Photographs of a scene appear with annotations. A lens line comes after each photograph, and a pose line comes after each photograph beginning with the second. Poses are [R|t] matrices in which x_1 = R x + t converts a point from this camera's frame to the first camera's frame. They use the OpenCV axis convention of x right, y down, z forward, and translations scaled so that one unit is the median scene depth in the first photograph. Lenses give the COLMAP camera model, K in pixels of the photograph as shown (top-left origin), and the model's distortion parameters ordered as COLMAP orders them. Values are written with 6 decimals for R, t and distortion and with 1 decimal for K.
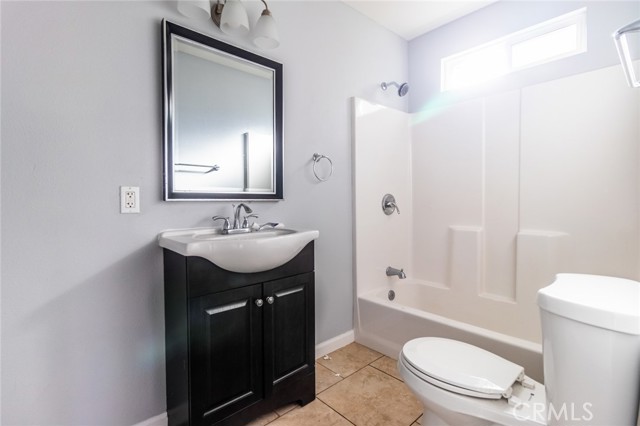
lens RADIAL K [[297.8, 0, 321.2], [0, 297.8, 214.0], [0, 0, 1]] dist [0.000402, 0.000953]
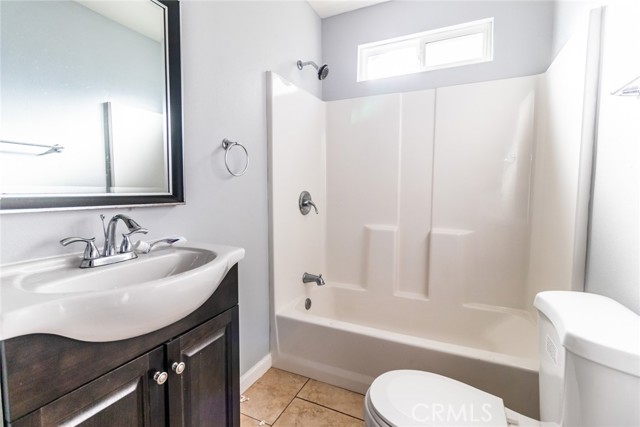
lens RADIAL K [[297.8, 0, 315.9], [0, 297.8, 213.6], [0, 0, 1]] dist [0.000402, 0.000953]
pose [[0.929250, -0.019110, 0.368956, -0.084635], [0.005179, 0.999237, 0.038713, -0.042012], [-0.369414, -0.034064, 0.928640, 0.207158]]
